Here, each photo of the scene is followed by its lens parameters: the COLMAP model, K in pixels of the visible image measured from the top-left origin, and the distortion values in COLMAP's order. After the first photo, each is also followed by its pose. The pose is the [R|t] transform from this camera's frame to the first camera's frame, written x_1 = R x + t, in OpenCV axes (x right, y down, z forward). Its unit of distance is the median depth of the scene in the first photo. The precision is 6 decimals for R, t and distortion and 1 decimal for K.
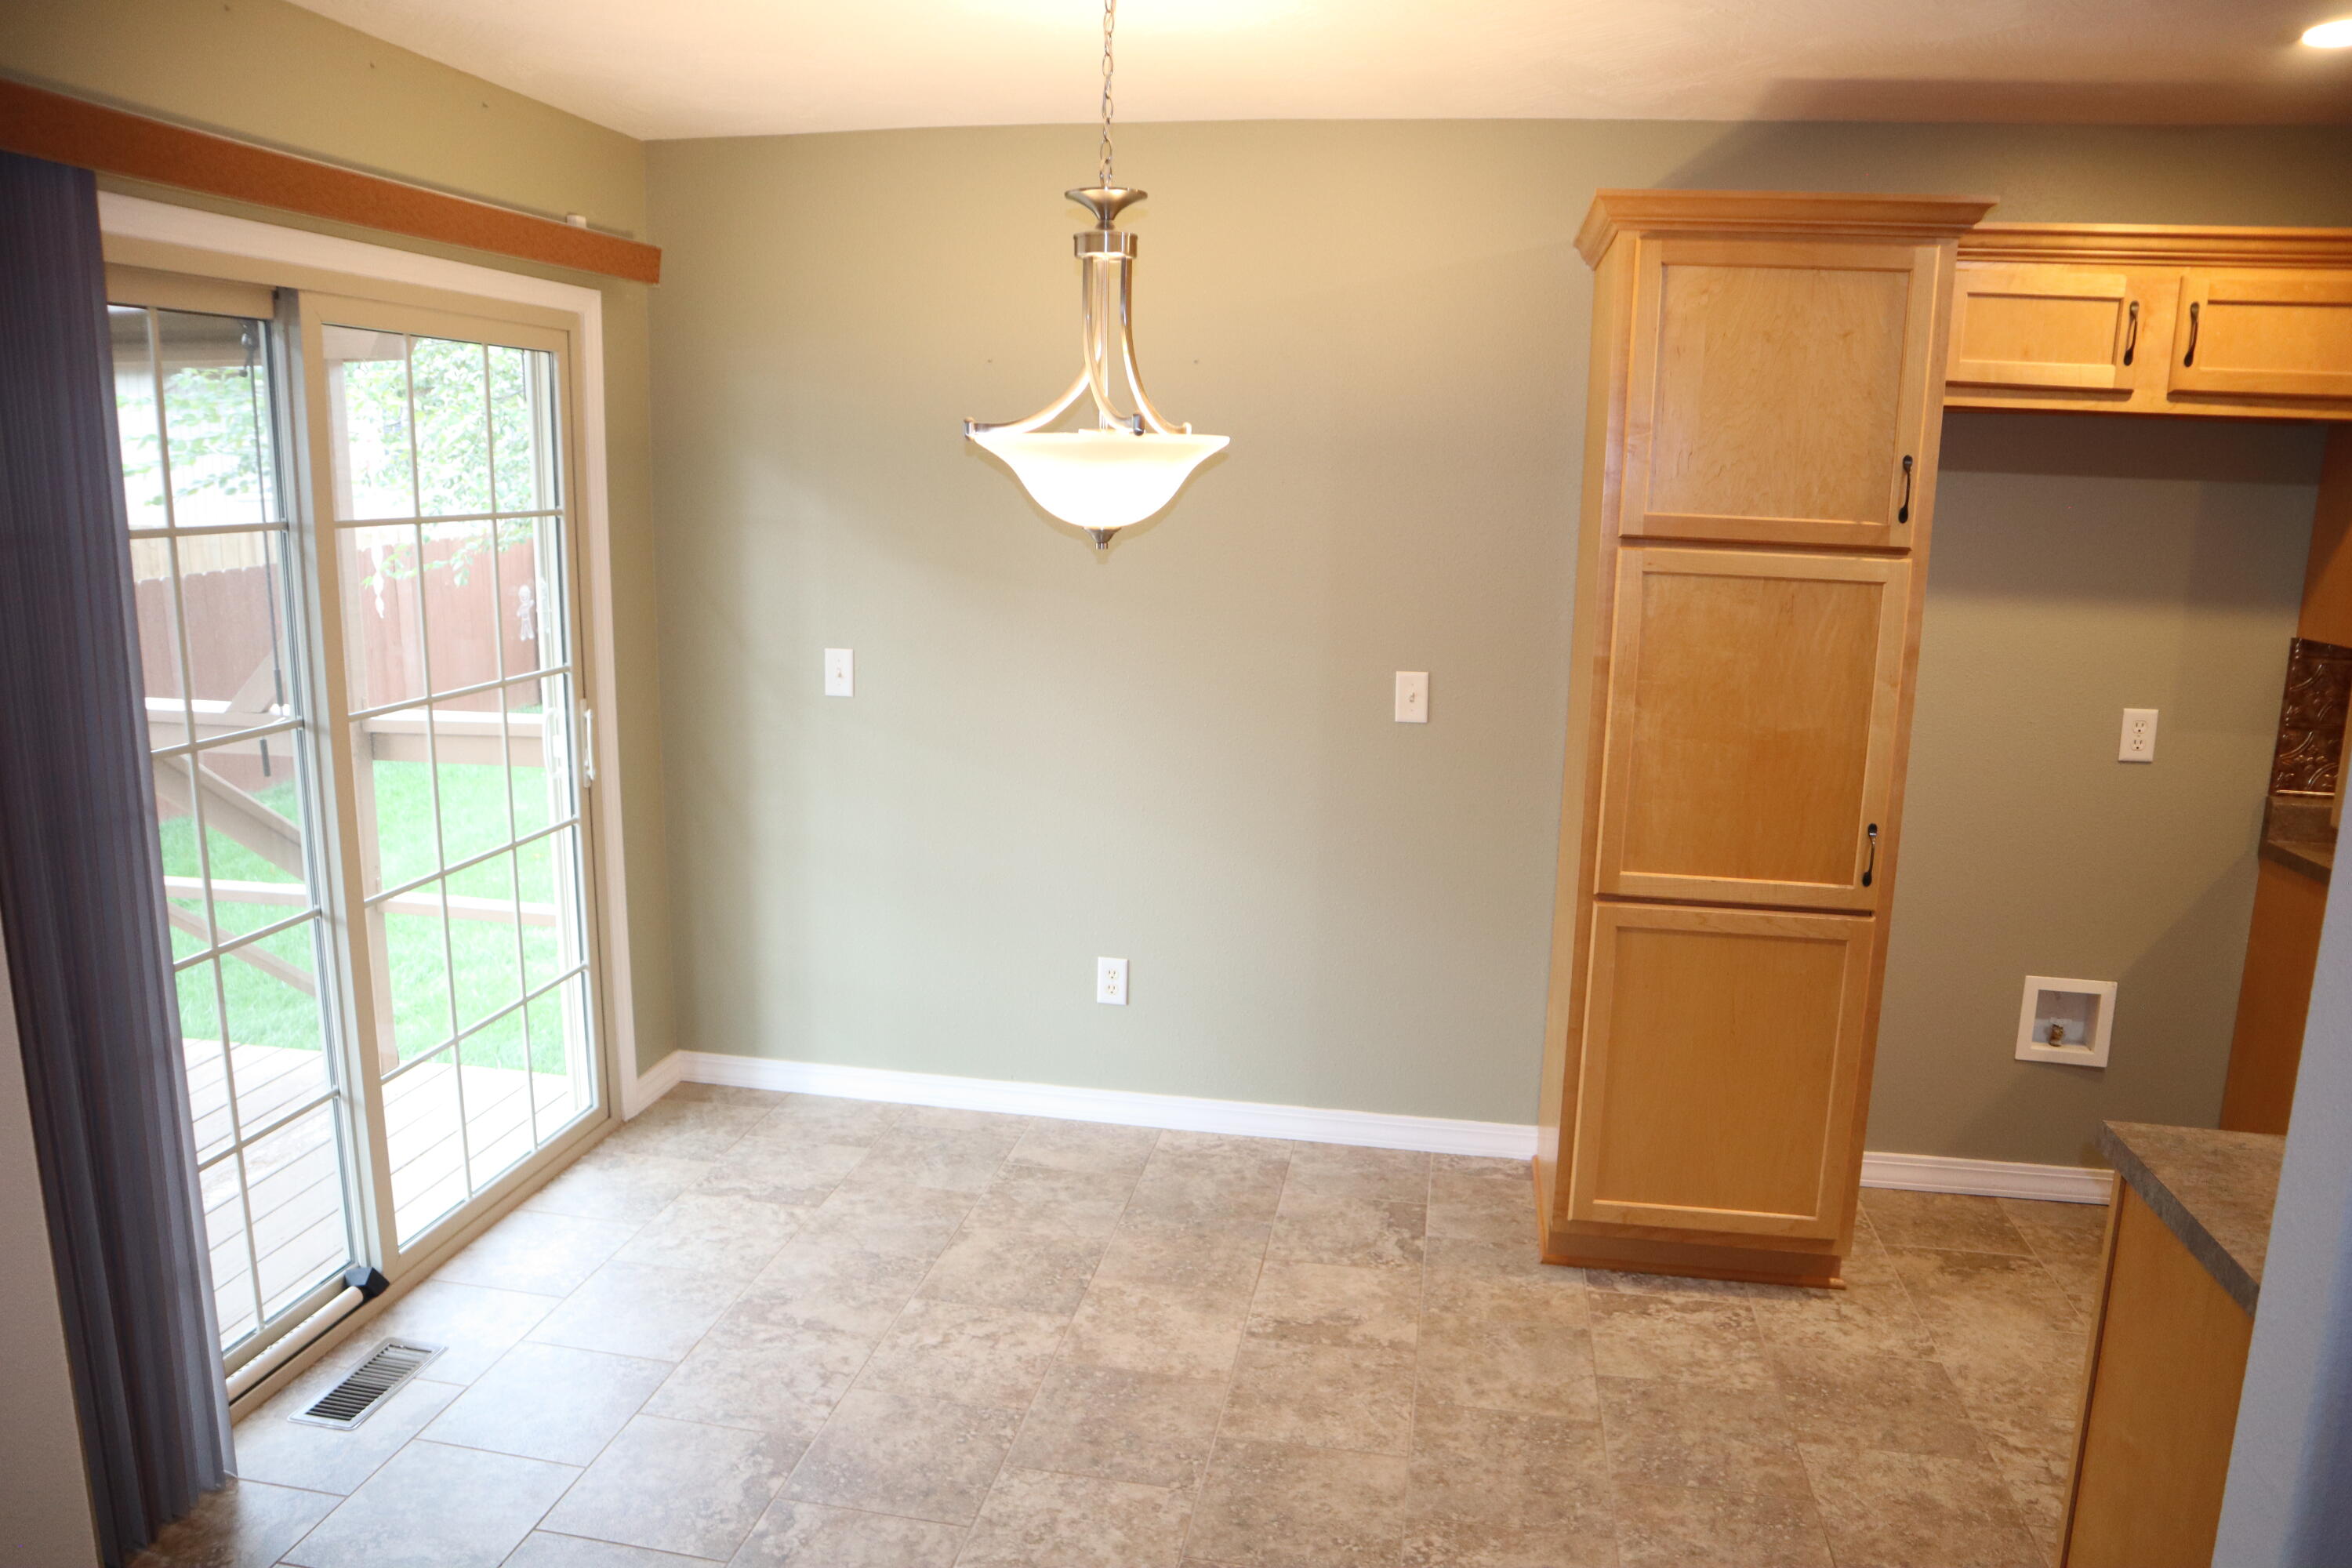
lens RADIAL K [[1625.7, 0, 1180.0], [0, 1625.7, 790.1], [0, 0, 1]] dist [-0.129948, 0.075921]
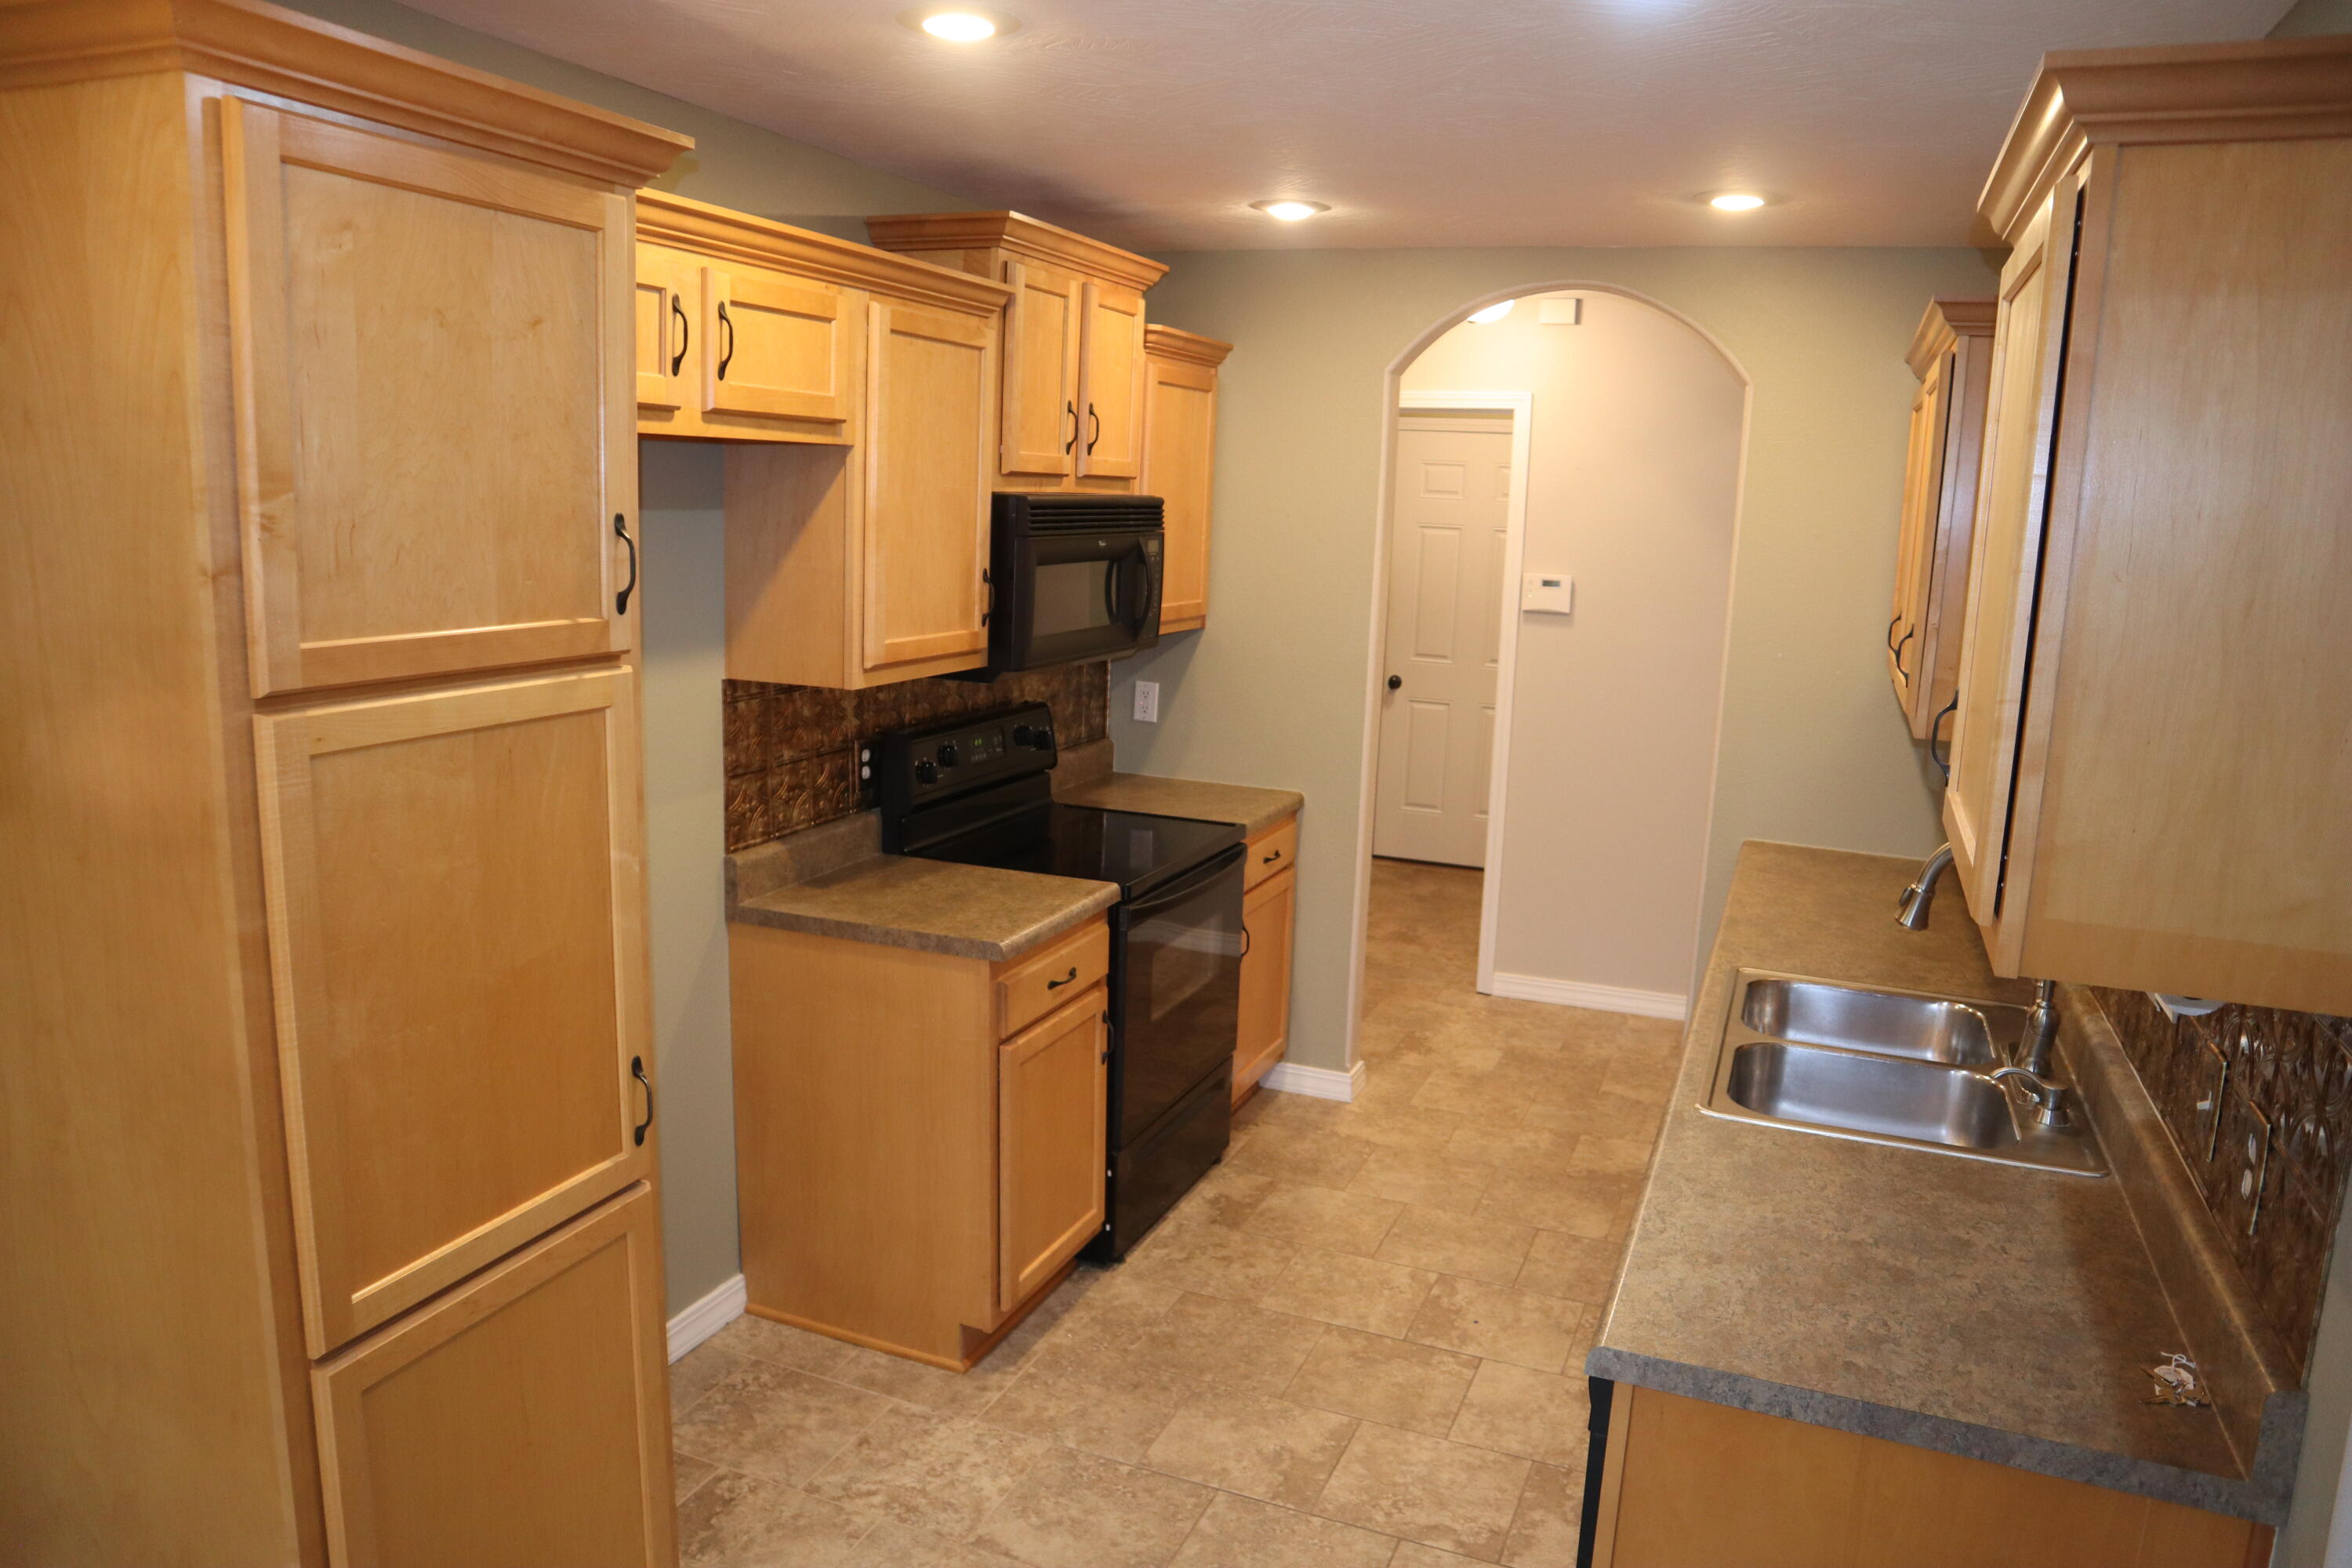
lens RADIAL K [[1625.7, 0, 1180.0], [0, 1625.7, 790.1], [0, 0, 1]] dist [-0.129948, 0.075921]
pose [[0.211075, -0.191480, 0.958532, -0.143880], [0.155234, 0.974747, 0.160535, -0.161555], [-0.965065, 0.114911, 0.235469, 0.599048]]
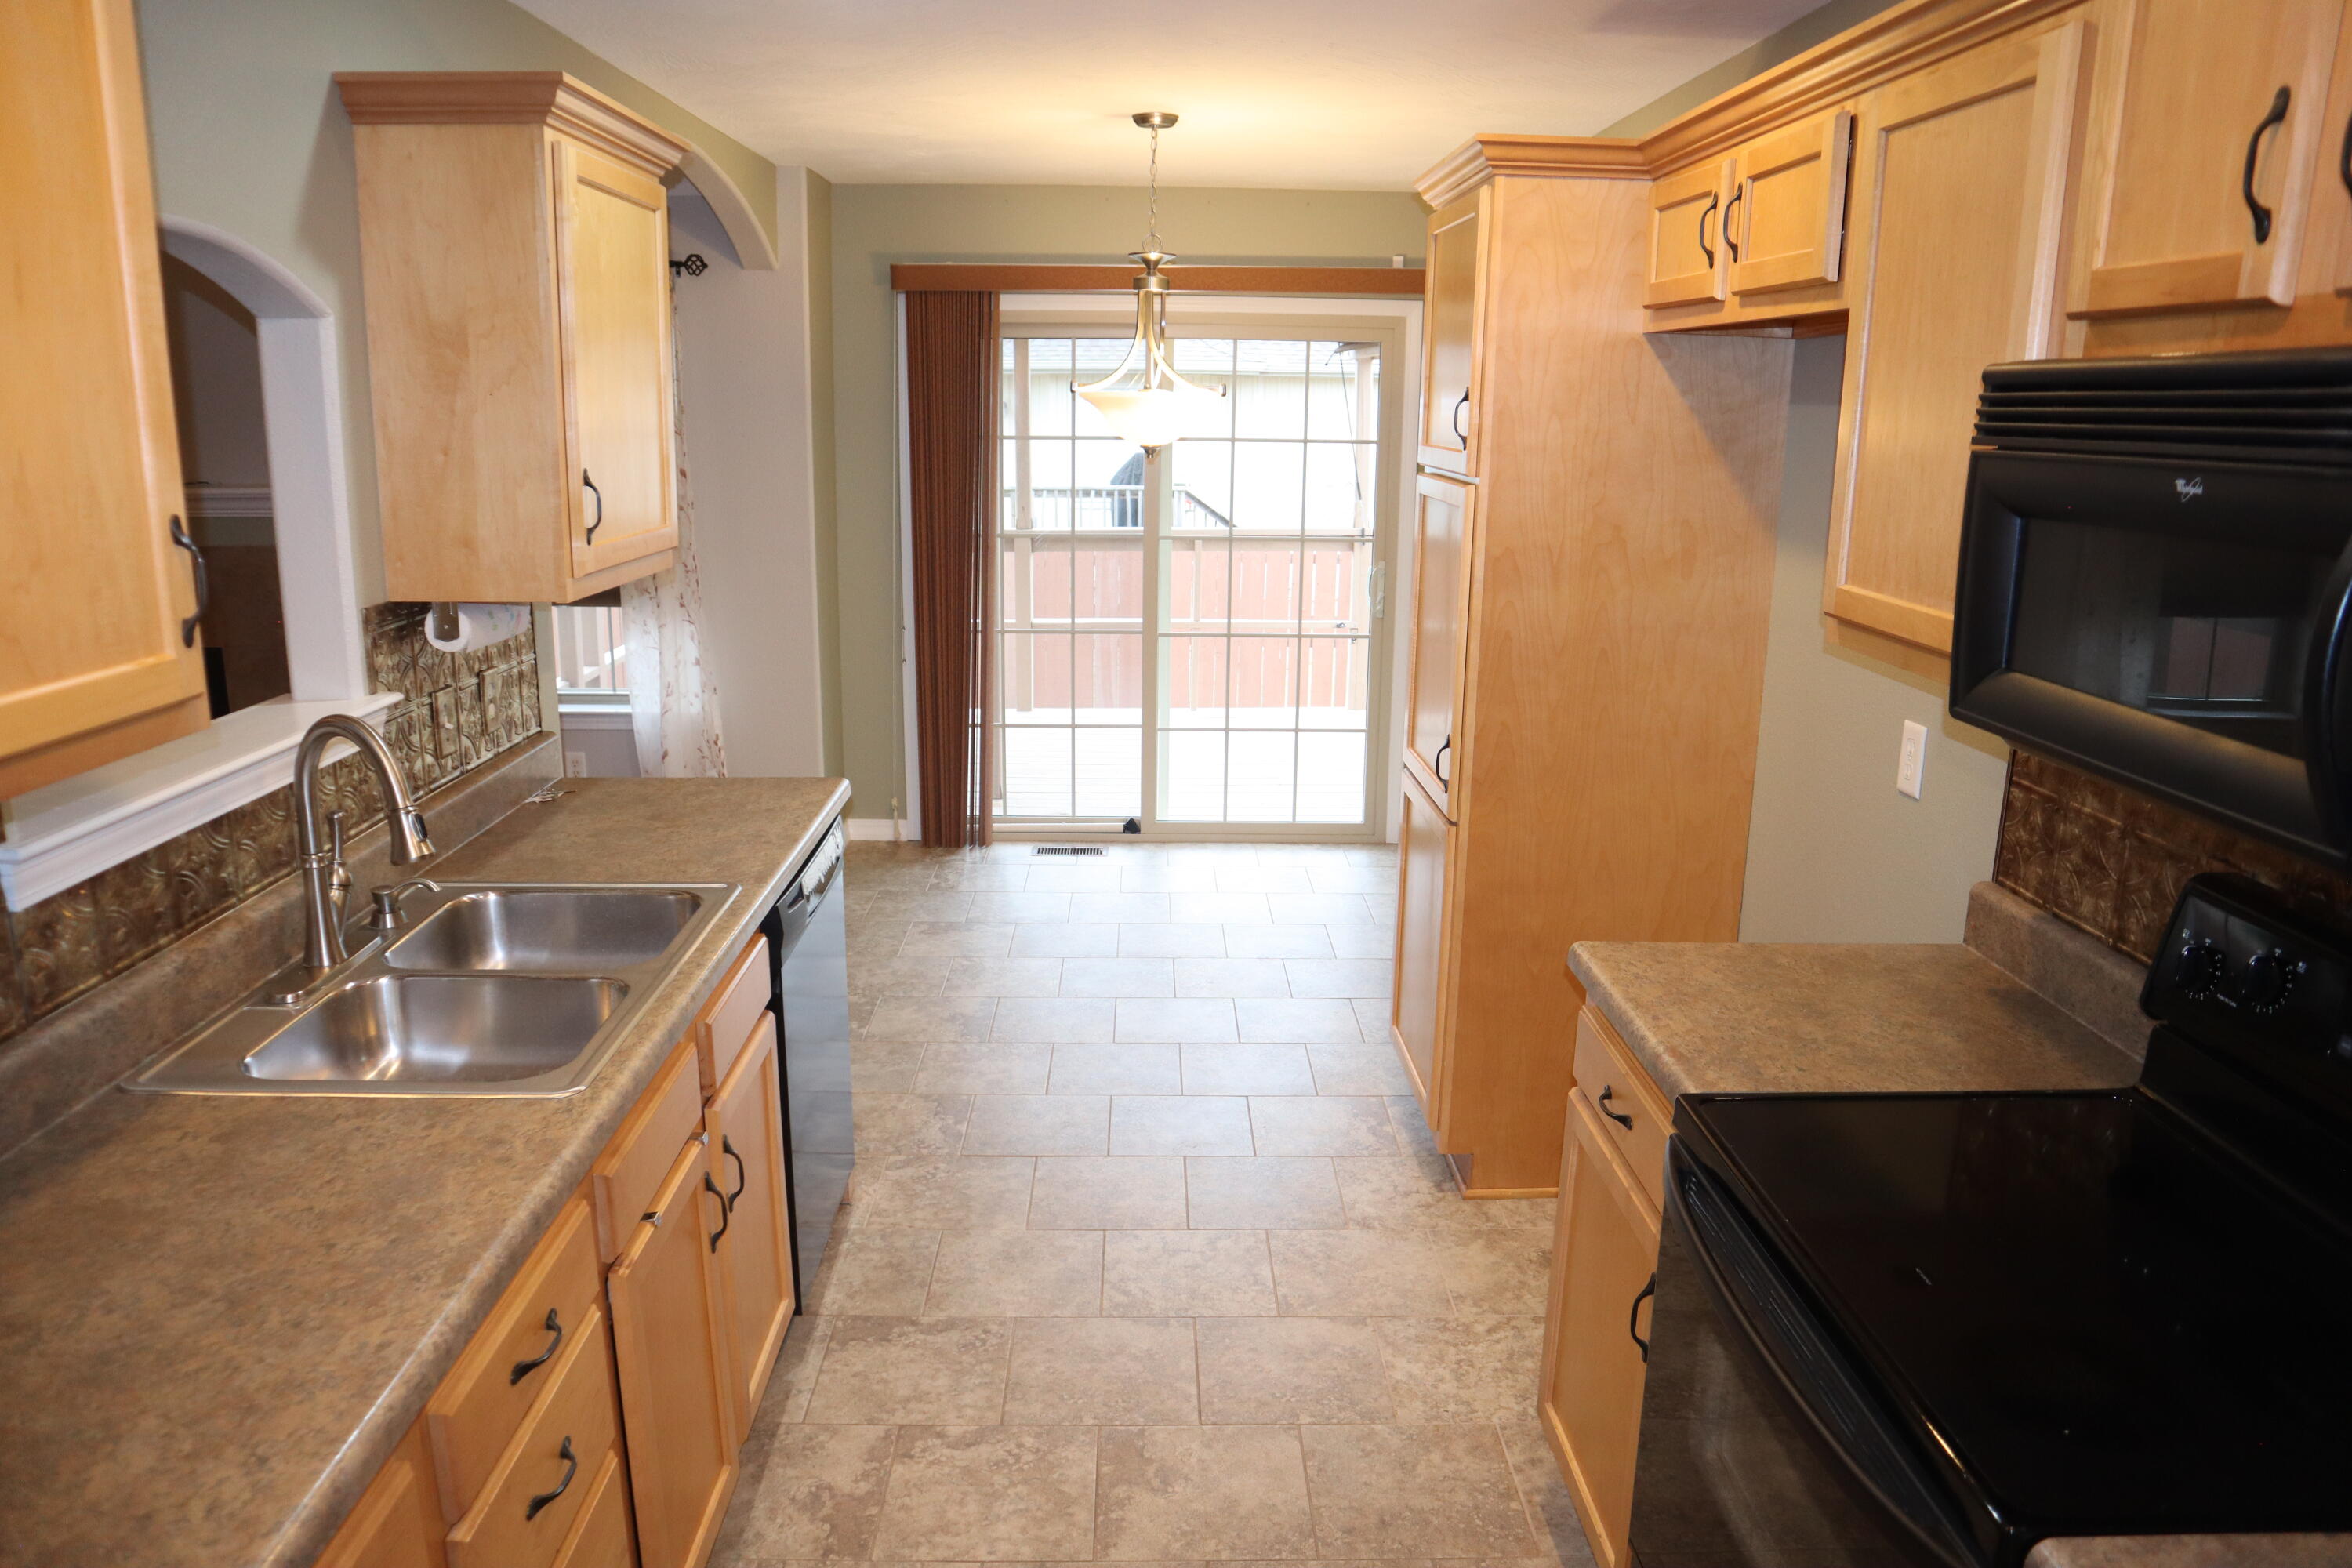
lens RADIAL K [[1625.7, 0, 1180.0], [0, 1625.7, 790.1], [0, 0, 1]] dist [-0.129948, 0.075921]
pose [[0.197396, 0.213778, -0.956731, 1.433798], [-0.190007, 0.965770, 0.176595, -0.099583], [0.961734, 0.146926, 0.231258, 0.578159]]
